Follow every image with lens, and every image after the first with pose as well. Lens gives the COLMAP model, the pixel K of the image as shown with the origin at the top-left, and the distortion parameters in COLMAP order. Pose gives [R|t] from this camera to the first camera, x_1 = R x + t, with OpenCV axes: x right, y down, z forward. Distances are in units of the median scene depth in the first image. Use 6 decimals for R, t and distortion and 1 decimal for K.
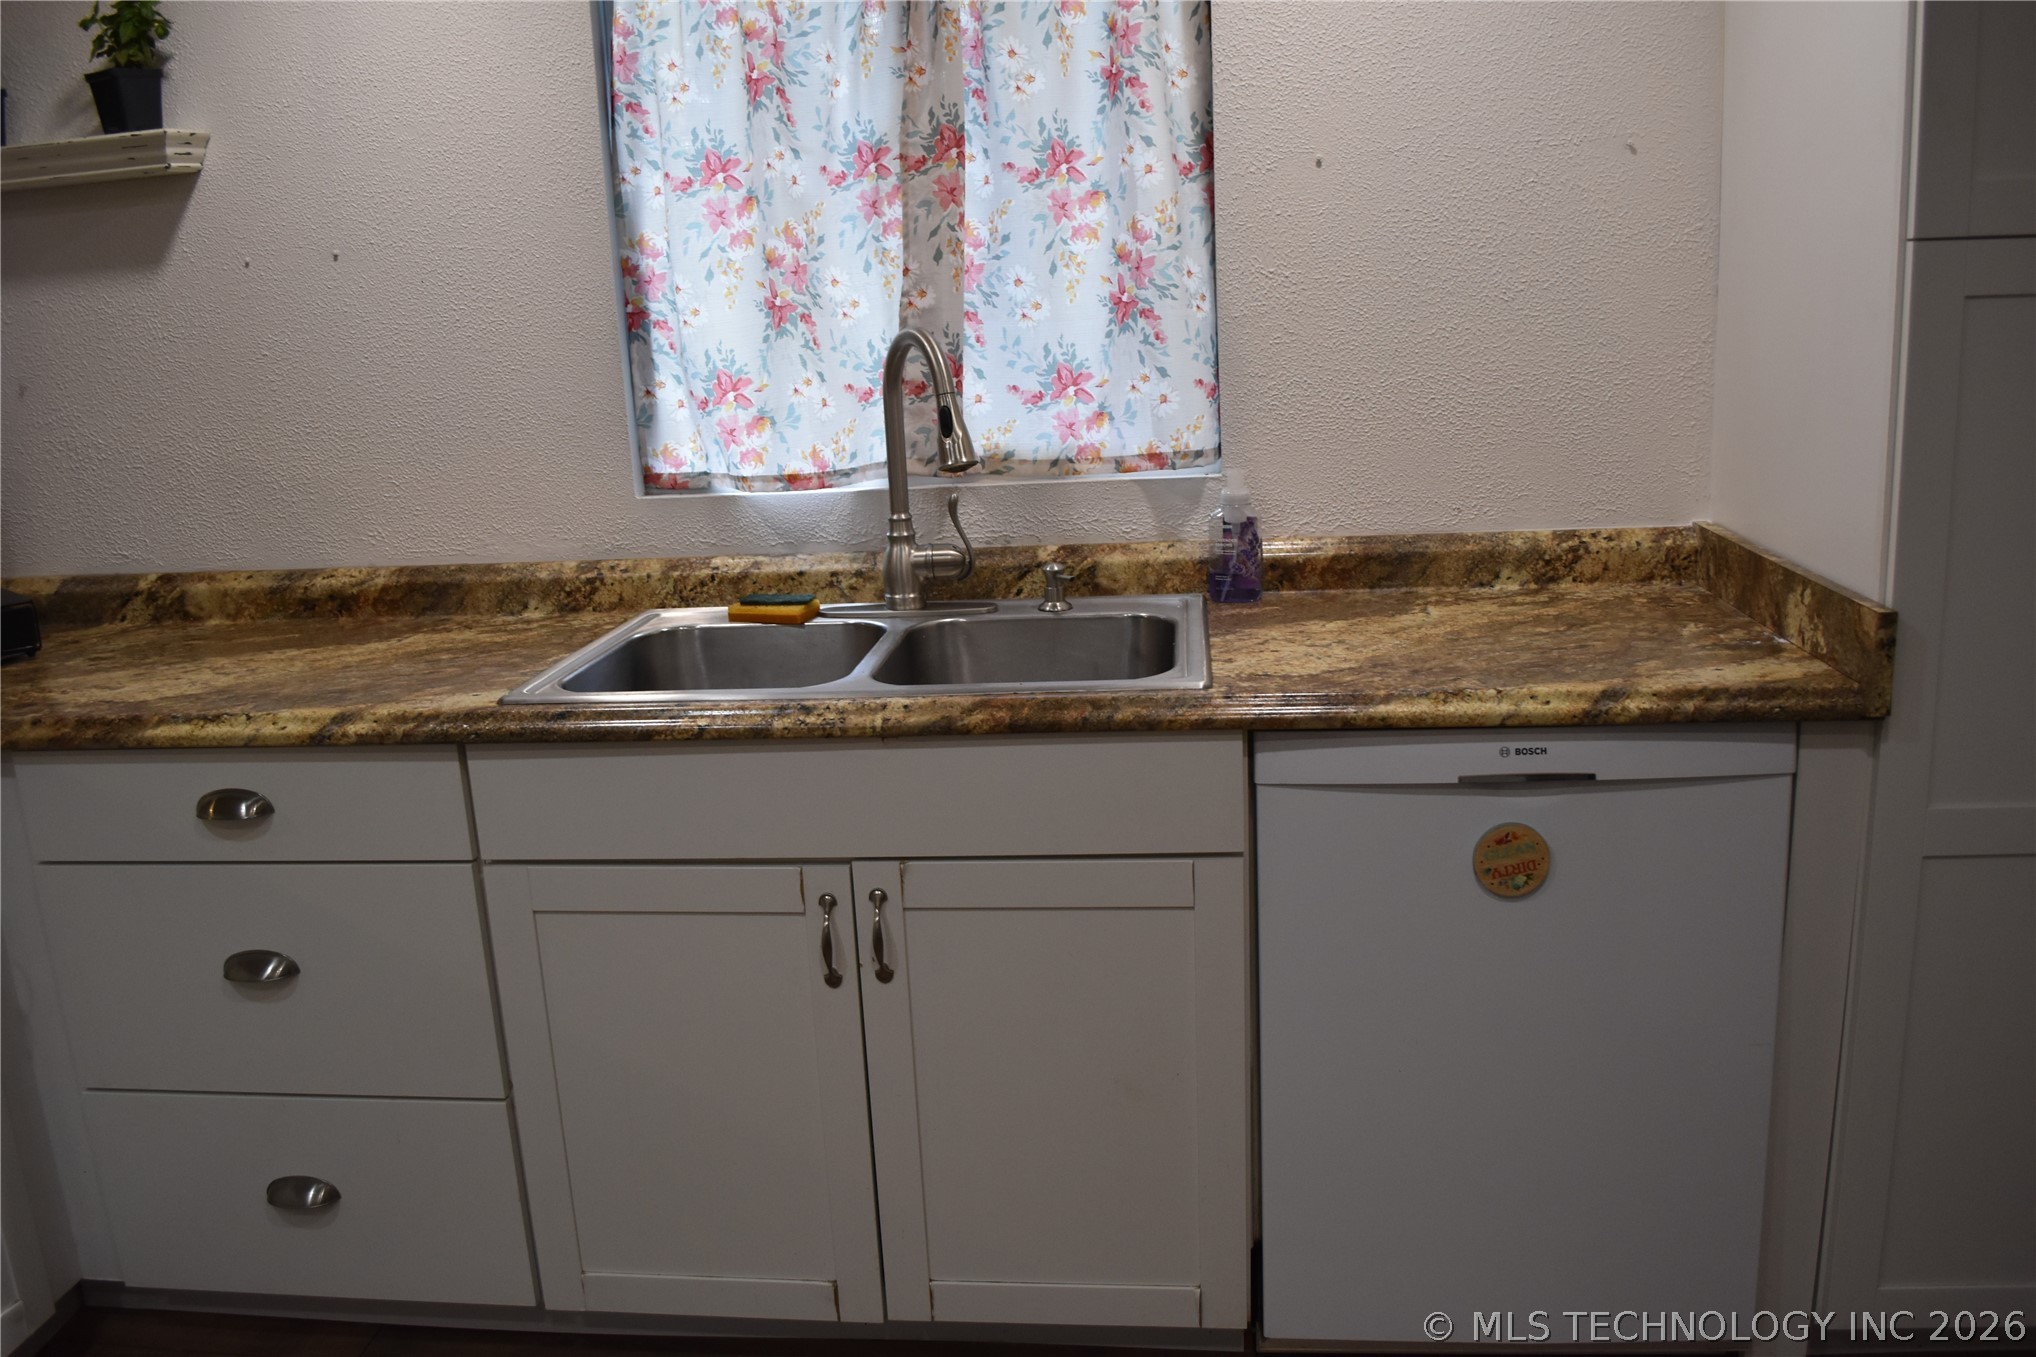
lens RADIAL K [[1623.2, 0, 1010.9], [0, 1623.2, 679.1], [0, 0, 1]] dist [-0.081511, 0.011711]
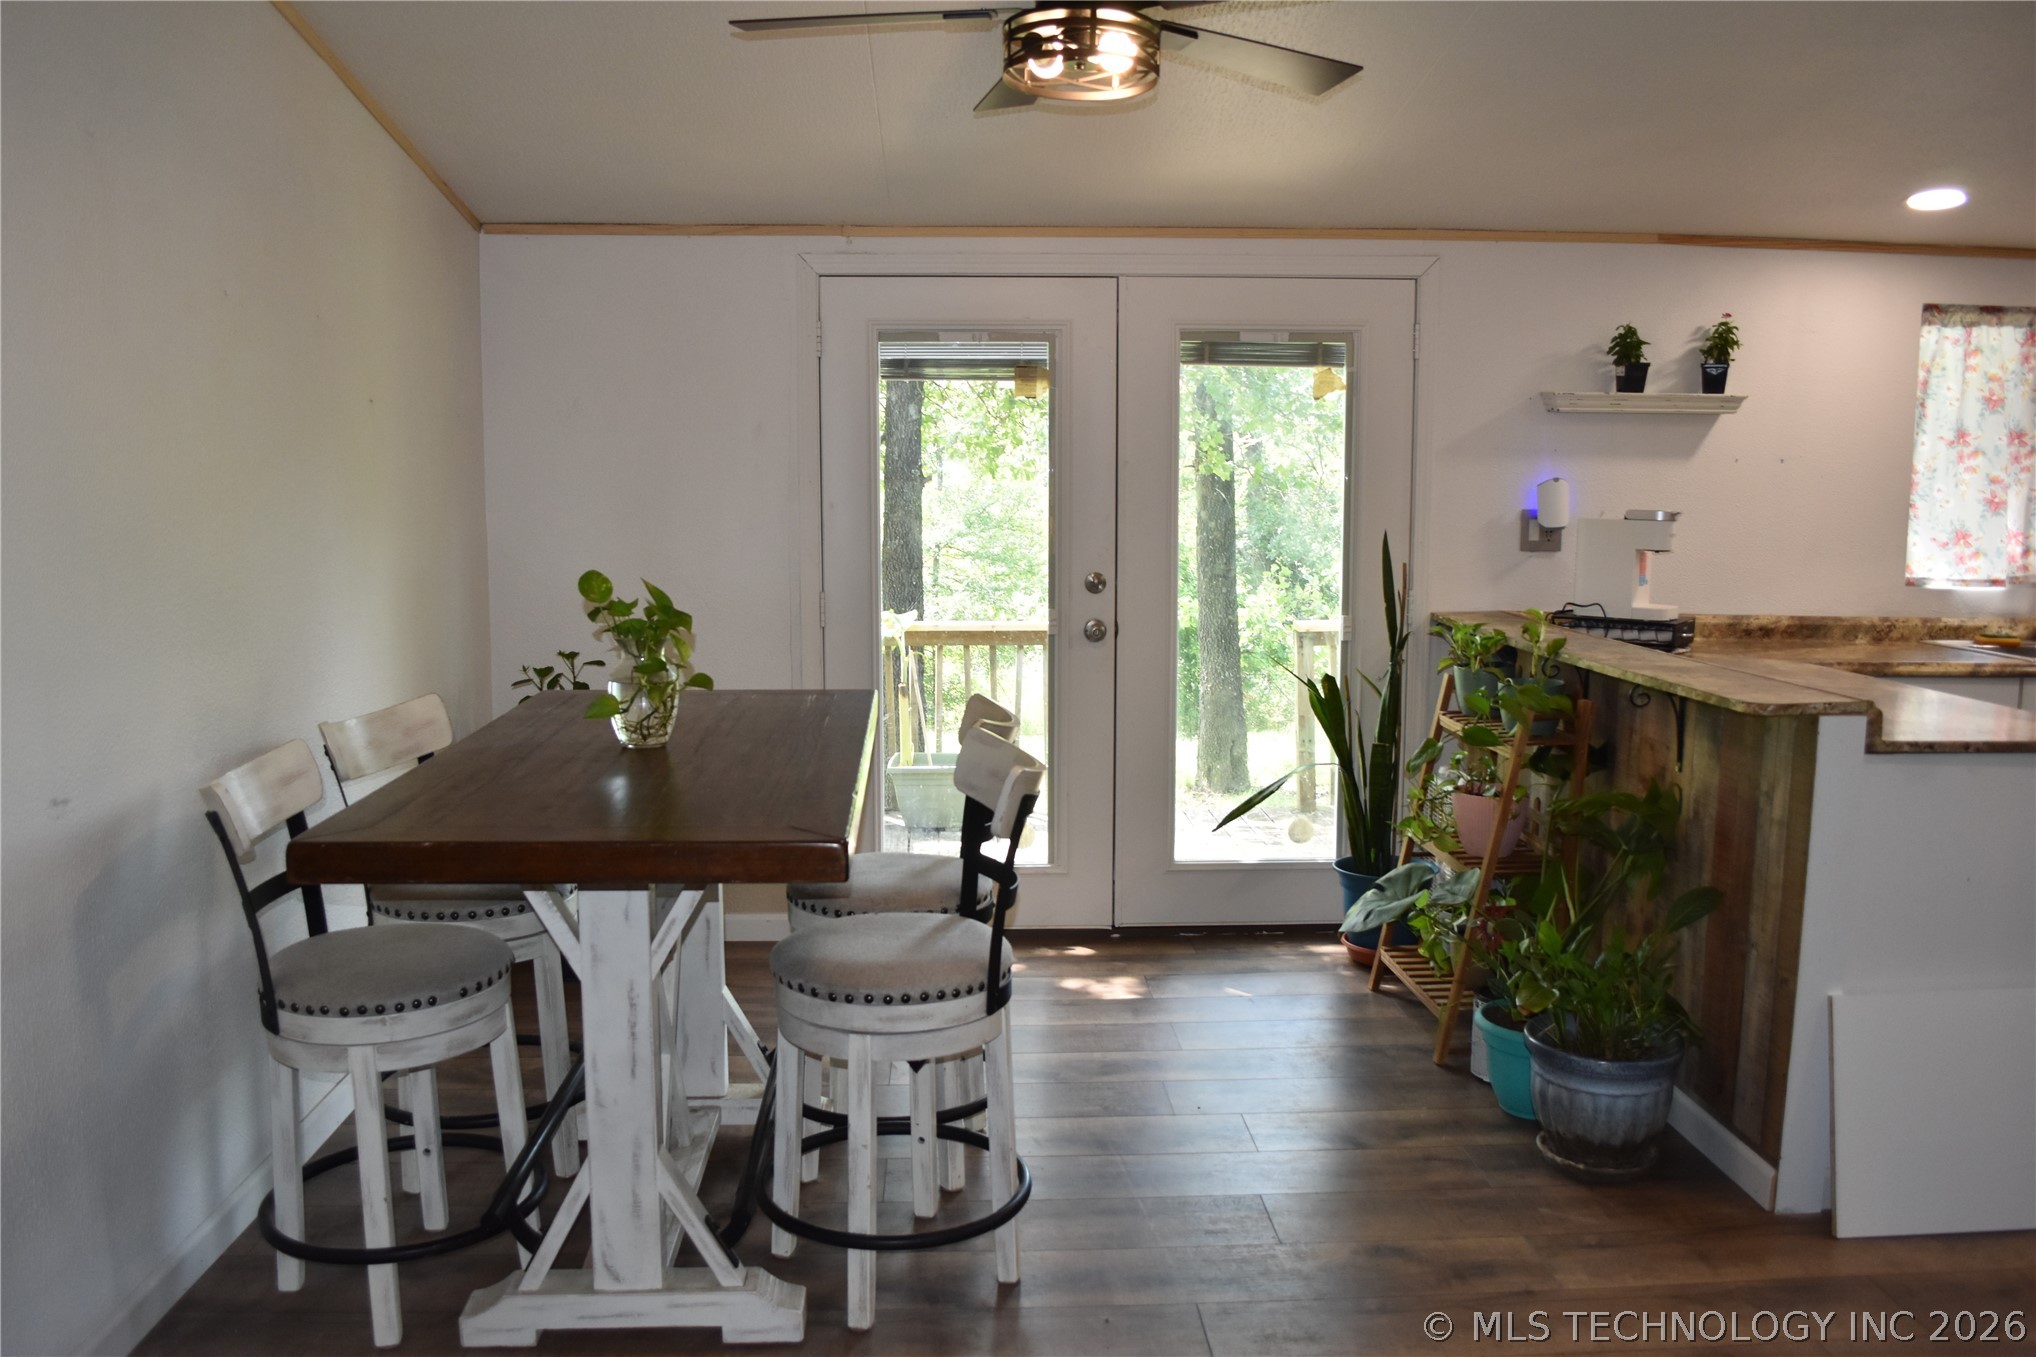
lens RADIAL K [[1623.2, 0, 1010.9], [0, 1623.2, 679.1], [0, 0, 1]] dist [-0.081511, 0.011711]
pose [[0.986366, 0.037125, 0.160323, -1.784833], [-0.018083, 0.992773, -0.118636, 0.281288], [-0.163569, 0.114119, 0.979909, -0.832388]]
